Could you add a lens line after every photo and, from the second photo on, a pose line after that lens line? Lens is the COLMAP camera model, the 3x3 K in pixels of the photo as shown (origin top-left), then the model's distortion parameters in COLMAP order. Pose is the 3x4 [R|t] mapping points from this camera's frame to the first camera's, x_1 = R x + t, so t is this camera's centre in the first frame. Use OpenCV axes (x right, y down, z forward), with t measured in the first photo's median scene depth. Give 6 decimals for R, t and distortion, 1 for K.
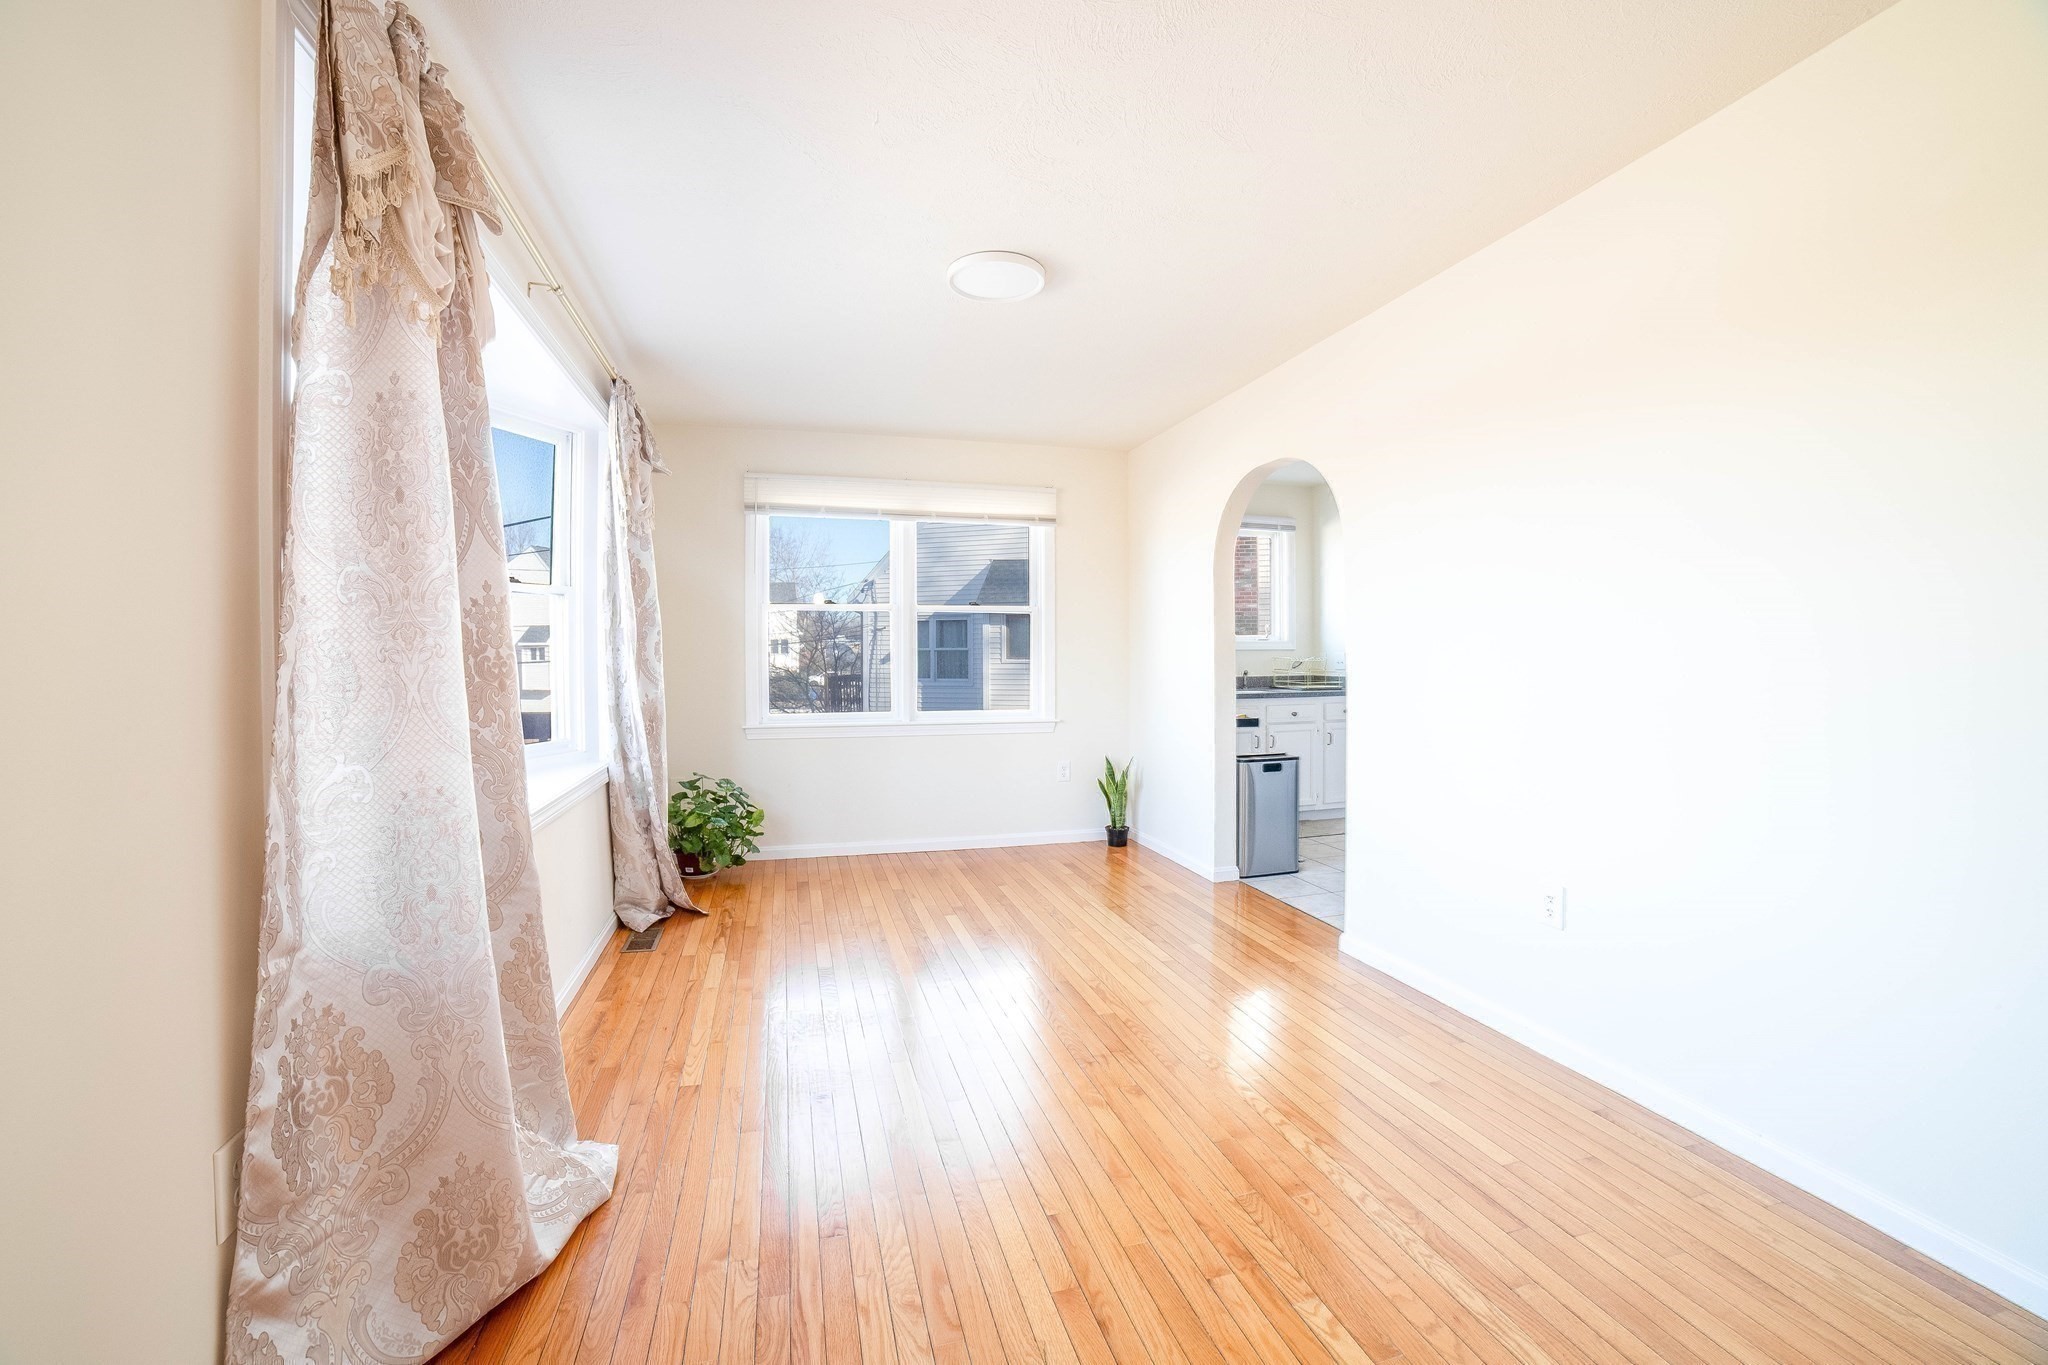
lens RADIAL K [[830.2, 0, 1011.8], [0, 830.2, 662.3], [0, 0, 1]] dist [-0.112650, 0.038143]
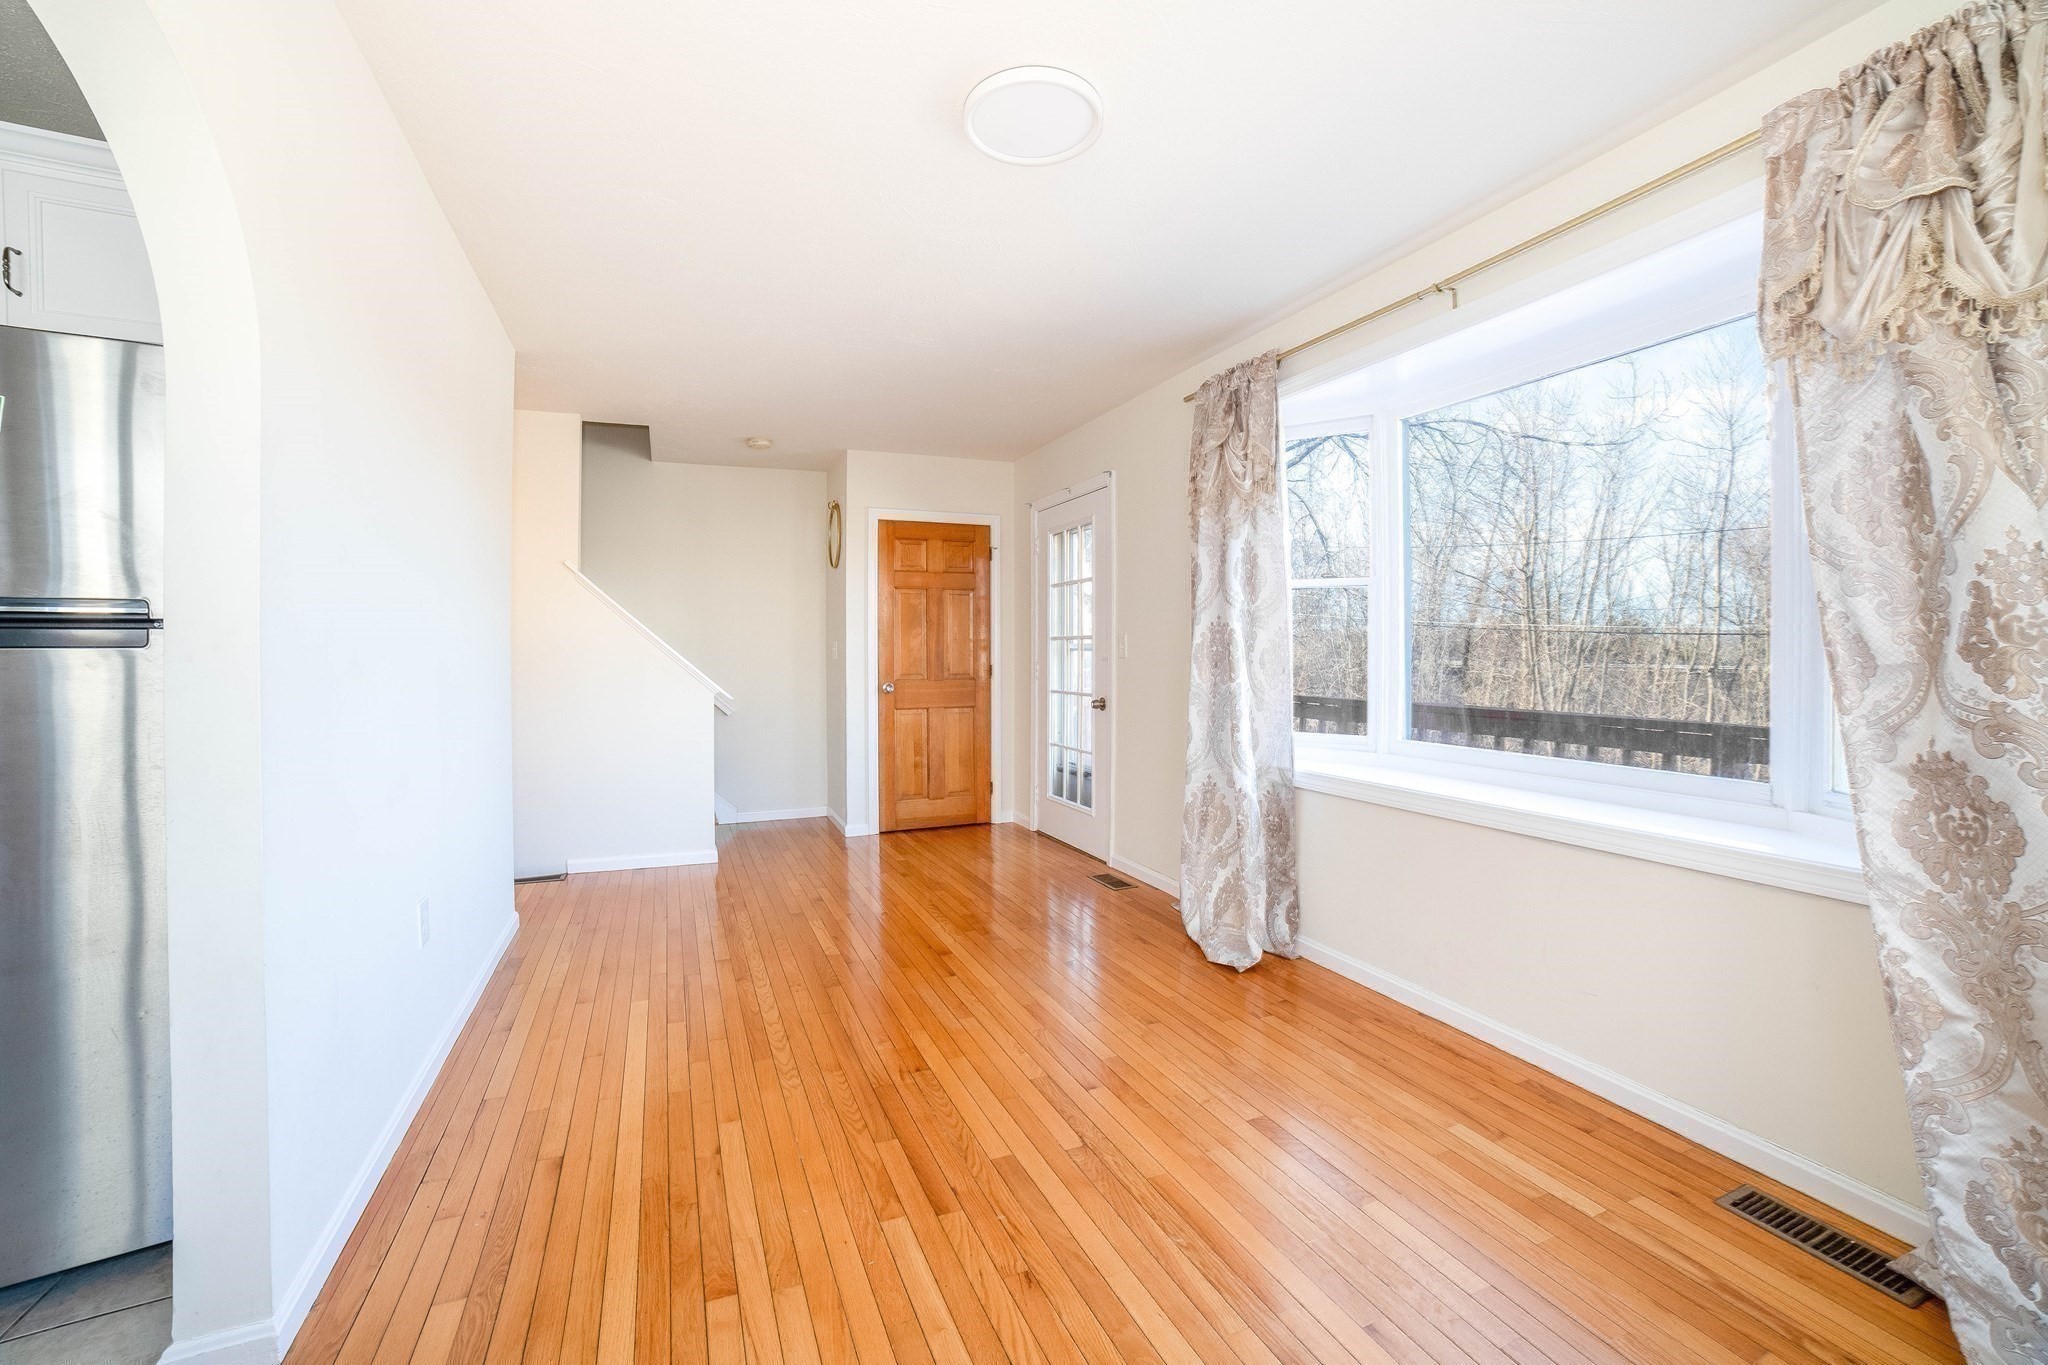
lens RADIAL K [[830.2, 0, 1011.8], [0, 830.2, 662.3], [0, 0, 1]] dist [-0.112650, 0.038143]
pose [[-0.990834, 0.004513, -0.135010, 0.115166], [0.002301, 0.999861, 0.016532, -0.013386], [0.135066, 0.016070, -0.990706, 1.982499]]
